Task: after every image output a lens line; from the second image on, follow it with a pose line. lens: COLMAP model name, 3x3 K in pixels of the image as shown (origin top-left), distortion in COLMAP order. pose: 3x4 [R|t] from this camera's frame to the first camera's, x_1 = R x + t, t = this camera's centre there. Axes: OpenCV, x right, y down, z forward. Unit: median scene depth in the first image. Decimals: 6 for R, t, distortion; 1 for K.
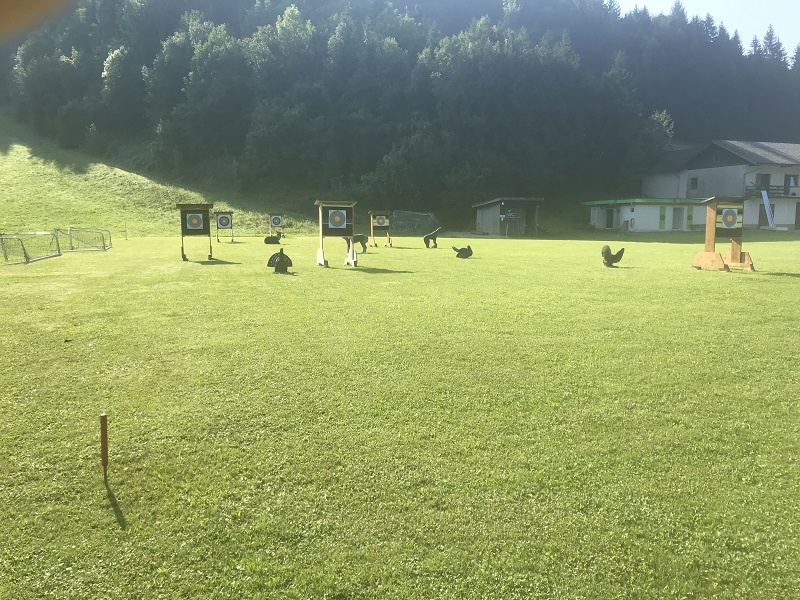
lens RADIAL K [[688.5, 0, 400.0], [0, 688.5, 300.0], [0, 0, 1]] dist [0.063399, -0.014026]
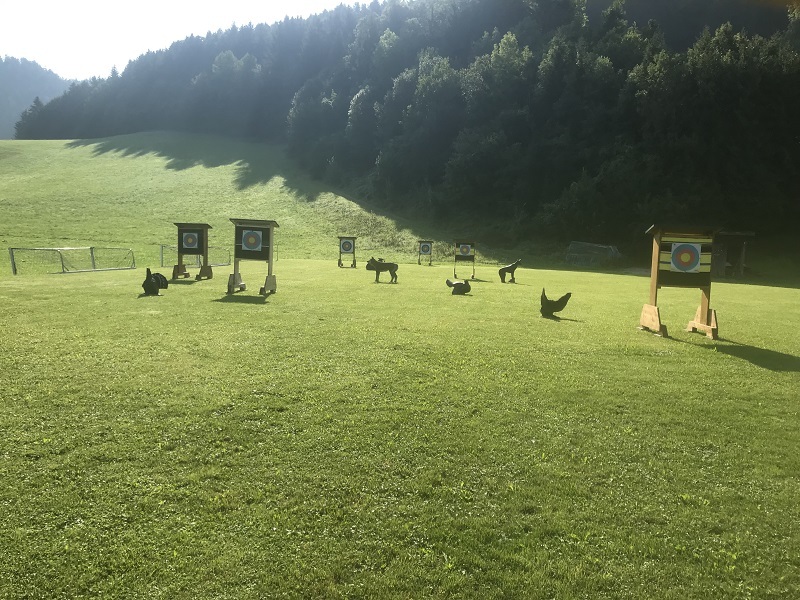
lens RADIAL K [[688.5, 0, 400.0], [0, 688.5, 300.0], [0, 0, 1]] dist [0.063399, -0.014026]
pose [[0.928786, 0.063354, -0.365161, 0.101071], [-0.079267, 0.996439, -0.028739, -0.007575], [0.362040, 0.055638, 0.930501, 0.060509]]
